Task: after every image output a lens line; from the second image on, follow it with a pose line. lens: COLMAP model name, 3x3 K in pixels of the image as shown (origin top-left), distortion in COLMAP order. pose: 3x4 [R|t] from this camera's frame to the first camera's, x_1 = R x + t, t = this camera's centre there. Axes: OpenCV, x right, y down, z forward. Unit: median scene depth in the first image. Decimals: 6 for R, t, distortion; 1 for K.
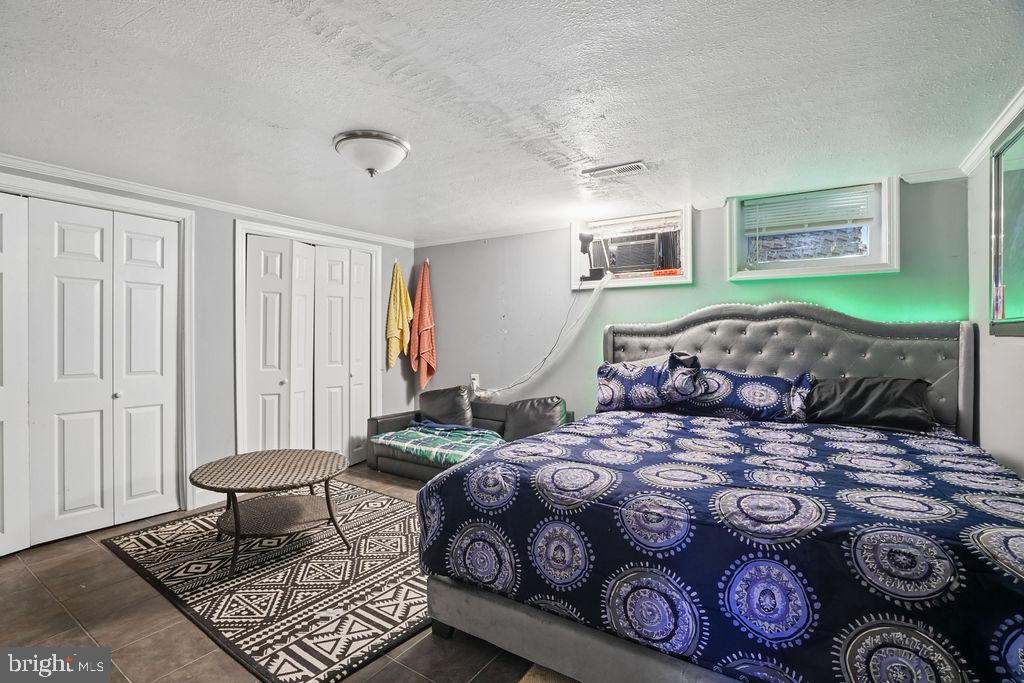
lens RADIAL K [[482.7, 0, 512.0], [0, 482.7, 341.5], [0, 0, 1]] dist [-0.000951, 0.000100]
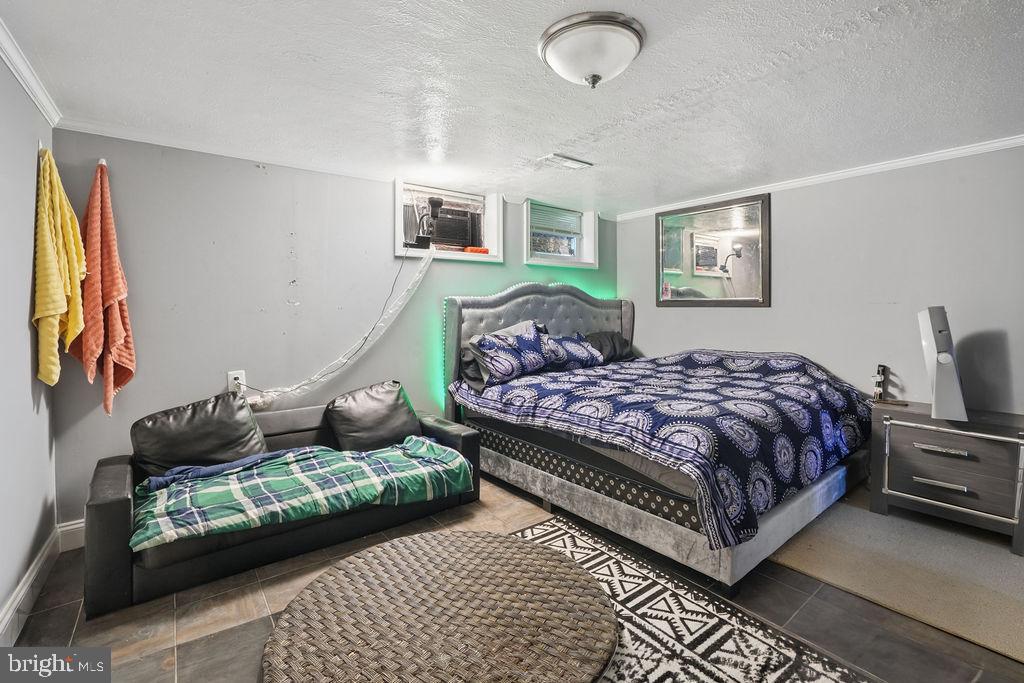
lens RADIAL K [[465.7, 0, 509.9], [0, 465.7, 310.2], [0, 0, 1]] dist [0.000035, 0.000276]
pose [[0.315610, -0.011075, 0.948825, -0.662693], [0.020982, 0.999769, 0.004690, -0.010560], [-0.948657, 0.018428, 0.315769, 0.602781]]
